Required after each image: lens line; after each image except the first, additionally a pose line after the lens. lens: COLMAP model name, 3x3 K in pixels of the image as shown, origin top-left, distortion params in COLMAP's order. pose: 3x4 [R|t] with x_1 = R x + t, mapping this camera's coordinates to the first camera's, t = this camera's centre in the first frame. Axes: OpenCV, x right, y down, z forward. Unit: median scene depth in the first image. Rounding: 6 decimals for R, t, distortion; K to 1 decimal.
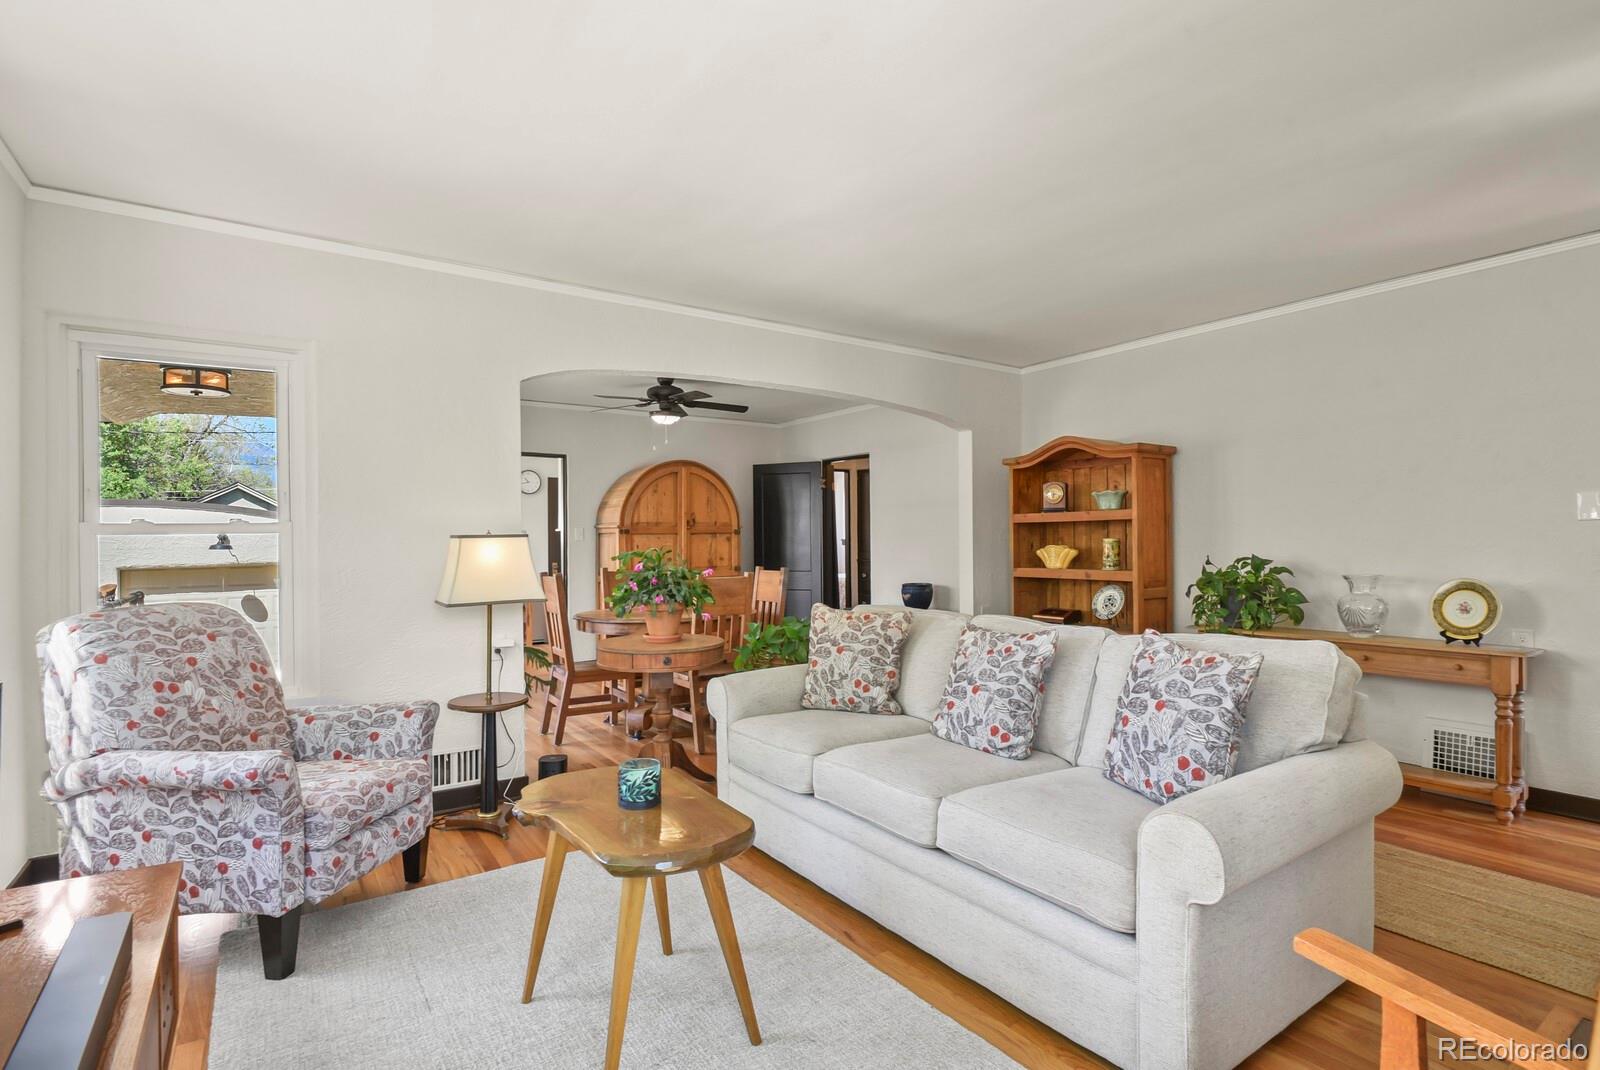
lens RADIAL K [[772.2, 0, 798.7], [0, 772.2, 546.3], [0, 0, 1]] dist [-0.006537, -0.004725]
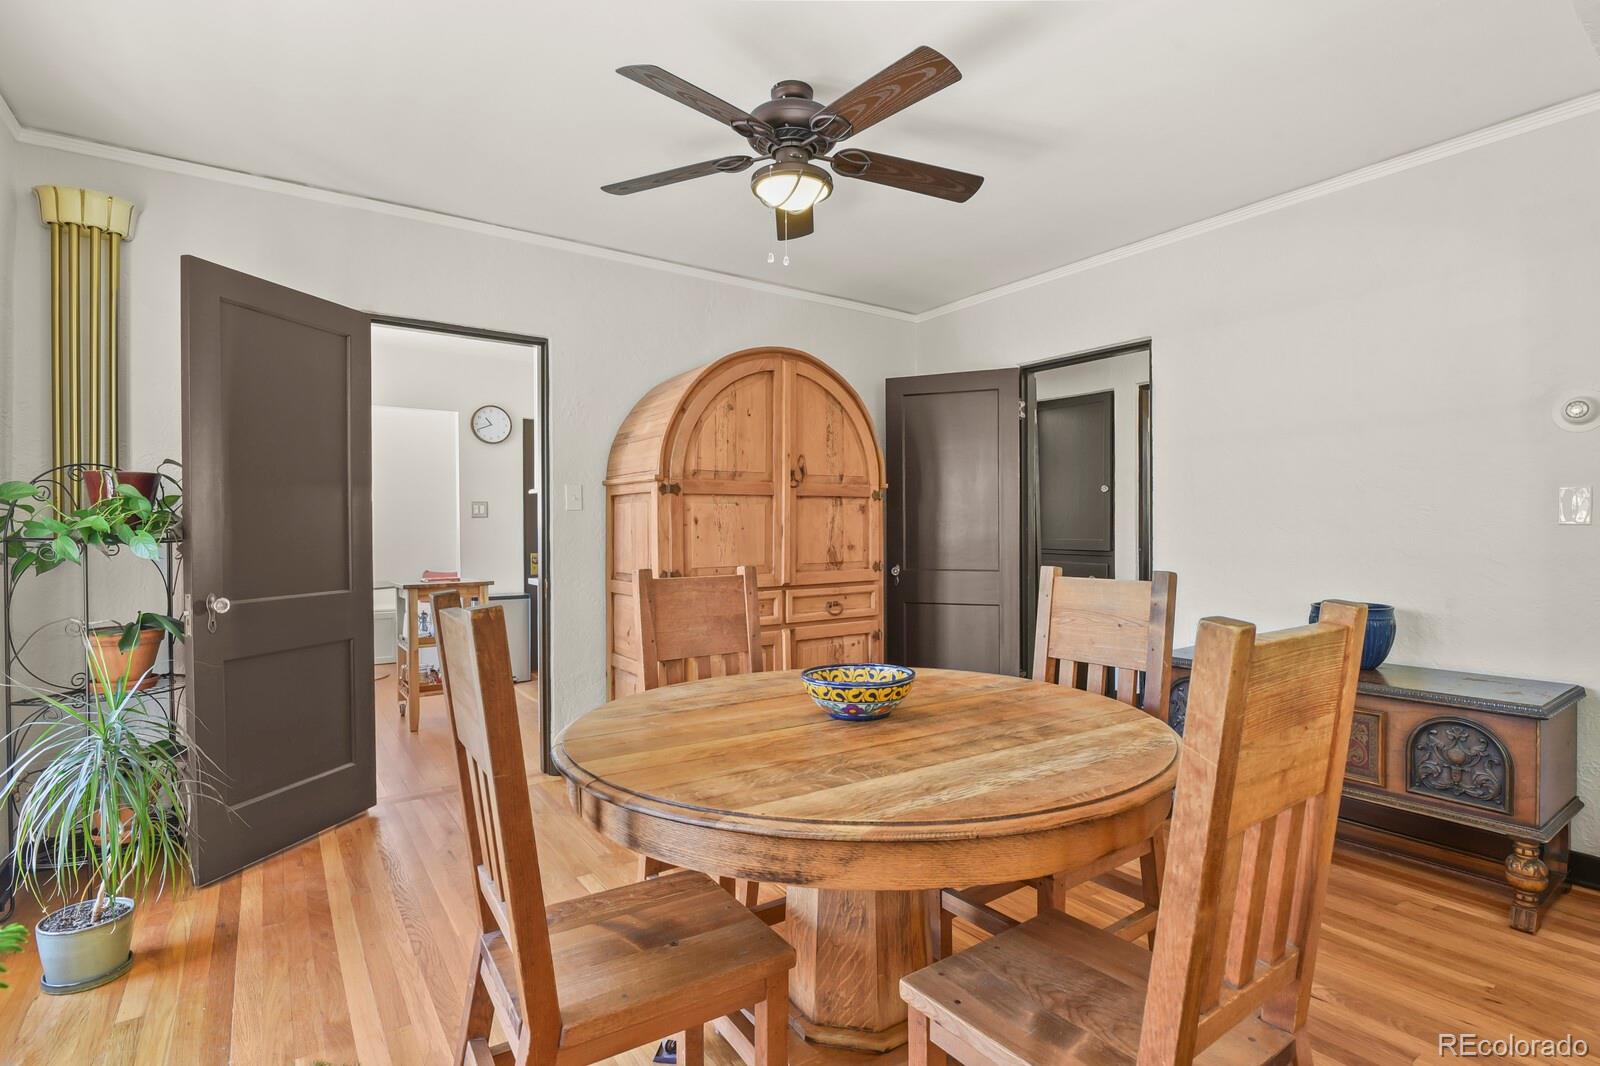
lens RADIAL K [[772.2, 0, 801.6], [0, 772.2, 540.9], [0, 0, 1]] dist [-0.006537, -0.004725]
pose [[0.999906, 0.002429, 0.013472, -0.144405], [-0.002531, 0.999968, 0.007544, 0.008715], [-0.013453, -0.007577, 0.999881, 0.502362]]
